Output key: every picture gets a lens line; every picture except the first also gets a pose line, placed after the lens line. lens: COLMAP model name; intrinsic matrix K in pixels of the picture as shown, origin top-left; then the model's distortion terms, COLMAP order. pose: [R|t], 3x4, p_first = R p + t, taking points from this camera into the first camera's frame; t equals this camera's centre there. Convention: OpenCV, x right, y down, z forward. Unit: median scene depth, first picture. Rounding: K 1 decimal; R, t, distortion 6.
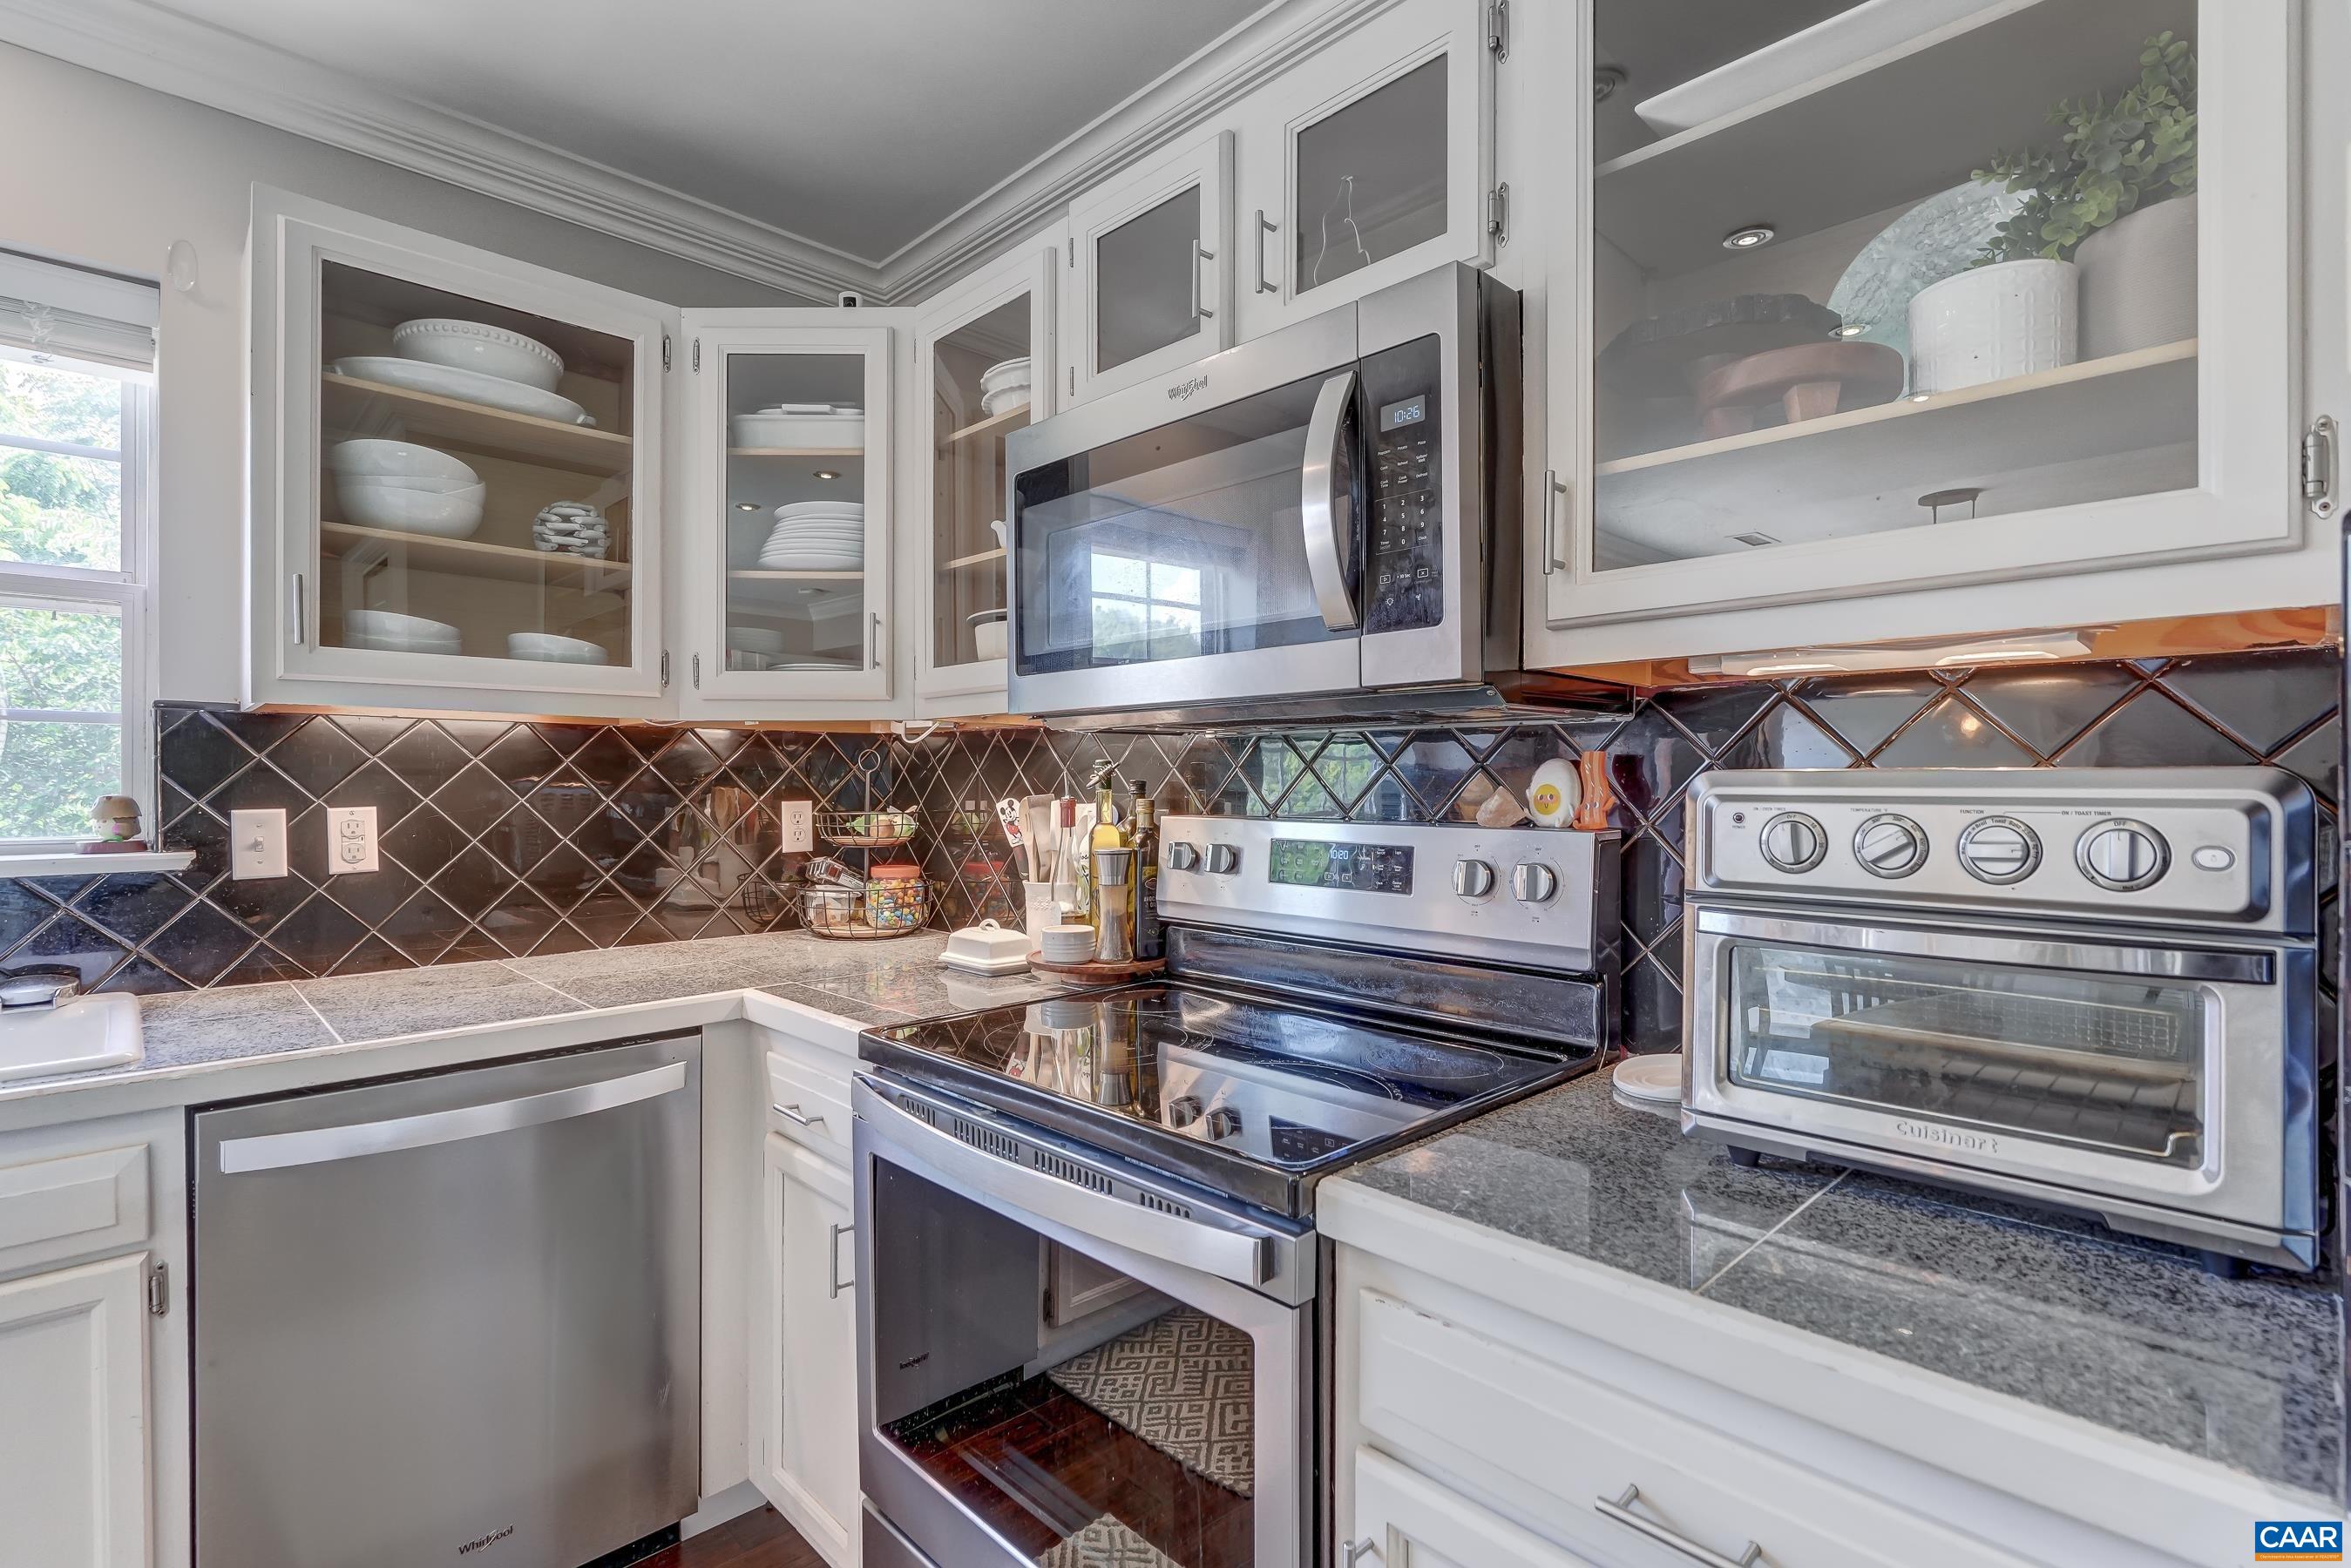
lens RADIAL K [[1106.4, 0, 1173.9], [0, 1106.4, 781.3], [0, 0, 1]] dist [-0.014266, 0.002691]
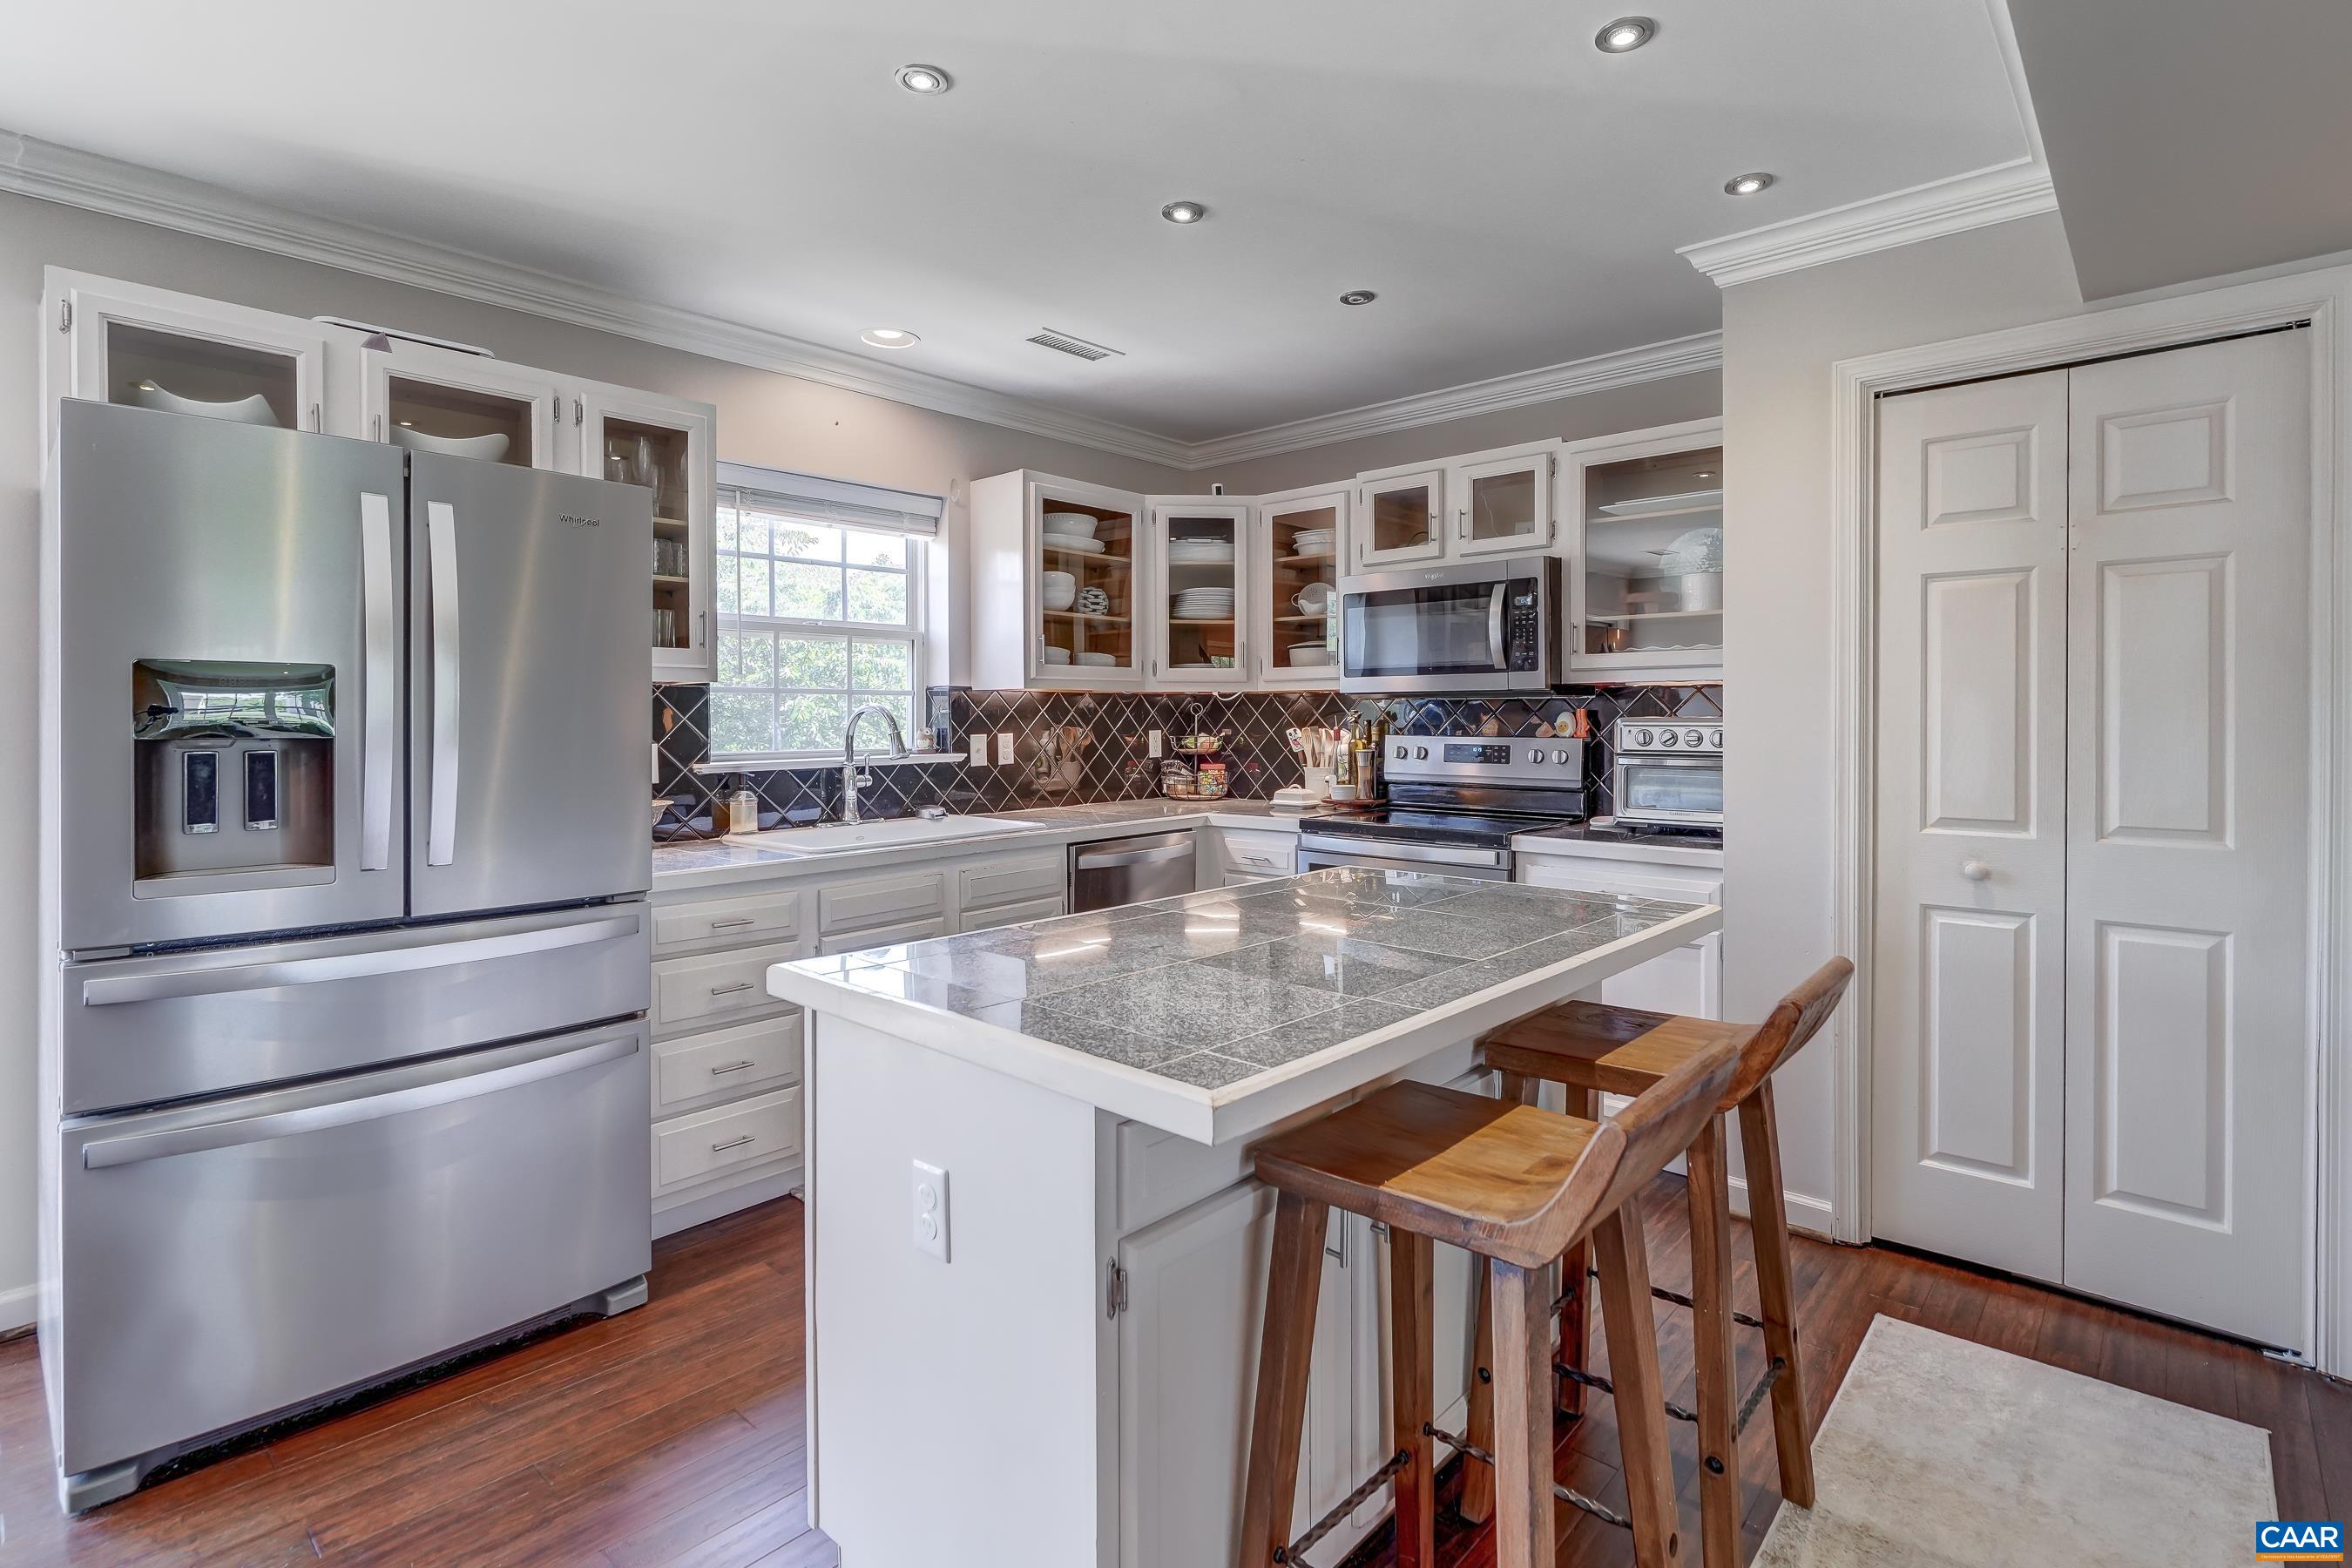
lens RADIAL K [[1107.1, 0, 1168.3], [0, 1107.1, 719.7], [0, 0, 1]] dist [-0.014266, 0.002691]
pose [[0.998363, -0.004001, 0.057062, -0.625283], [0.003750, 0.999983, 0.004496, -0.013317], [-0.057079, -0.004274, 0.998361, -1.313720]]
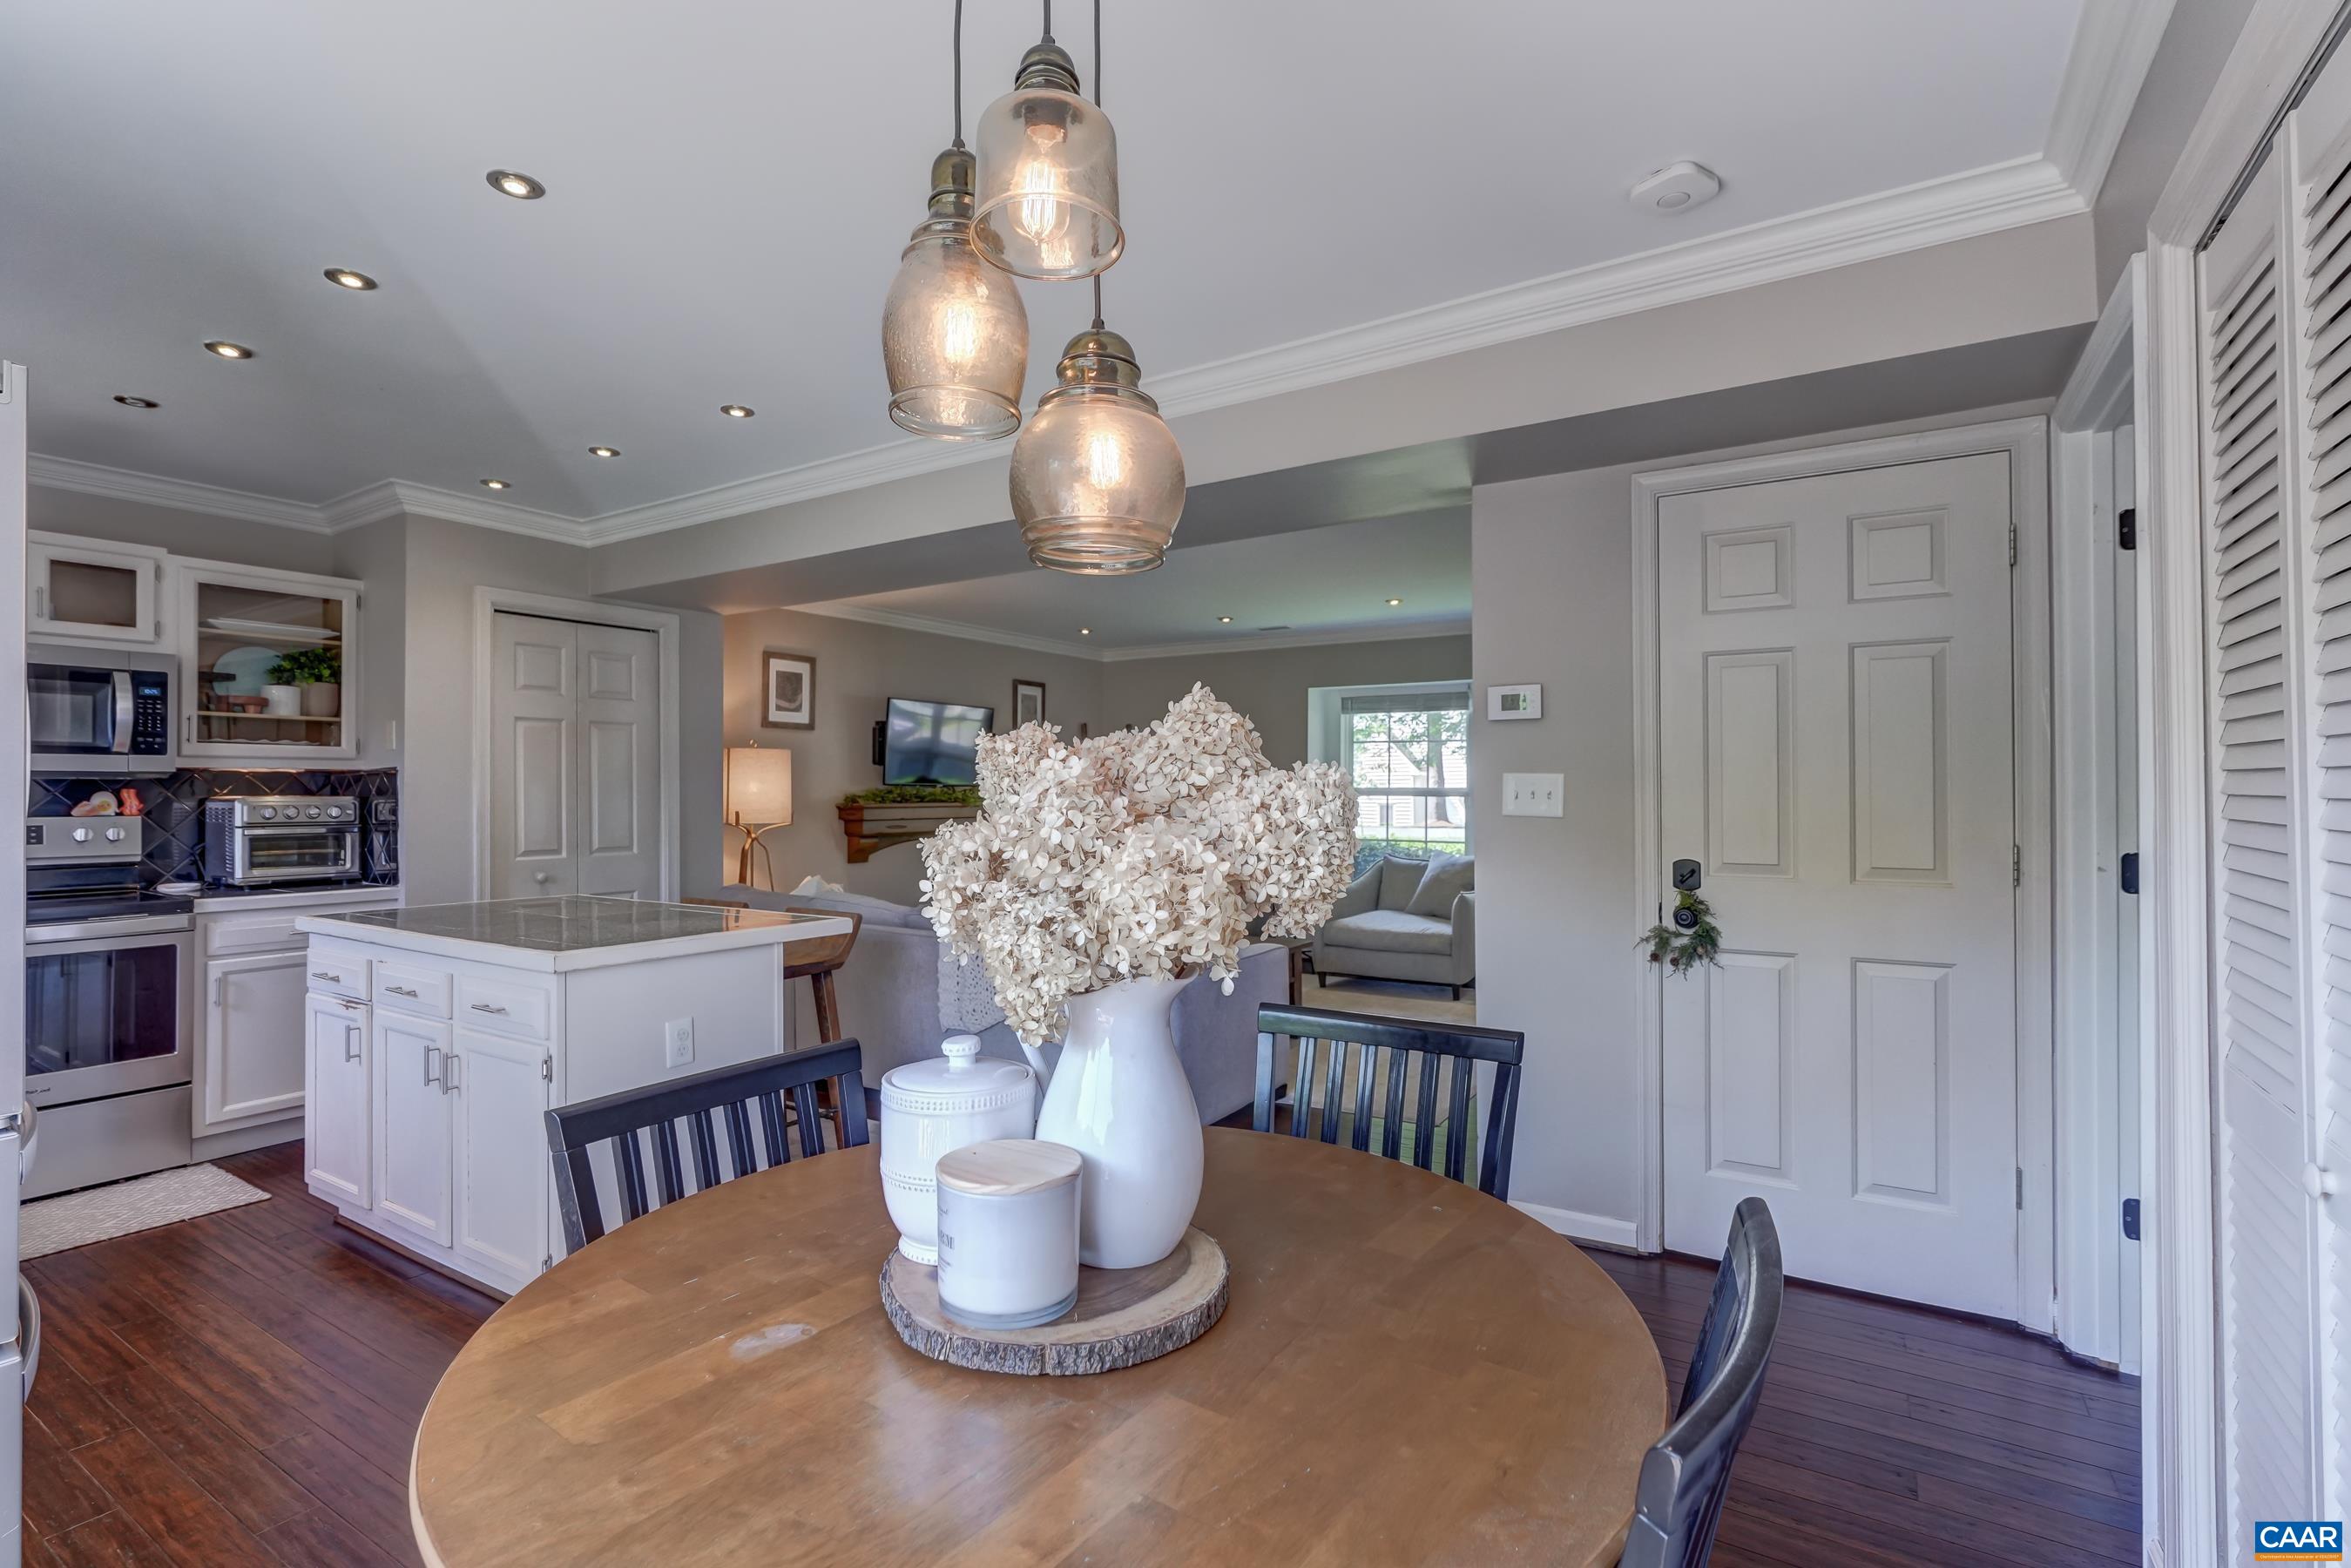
lens RADIAL K [[1106.6, 0, 1163.7], [0, 1106.6, 785.6], [0, 0, 1]] dist [-0.014266, 0.002691]
pose [[-0.239078, 0.005470, 0.970985, -2.485123], [0.000733, 0.999985, -0.005453, -0.015134], [-0.971000, -0.000592, -0.239078, -0.789800]]
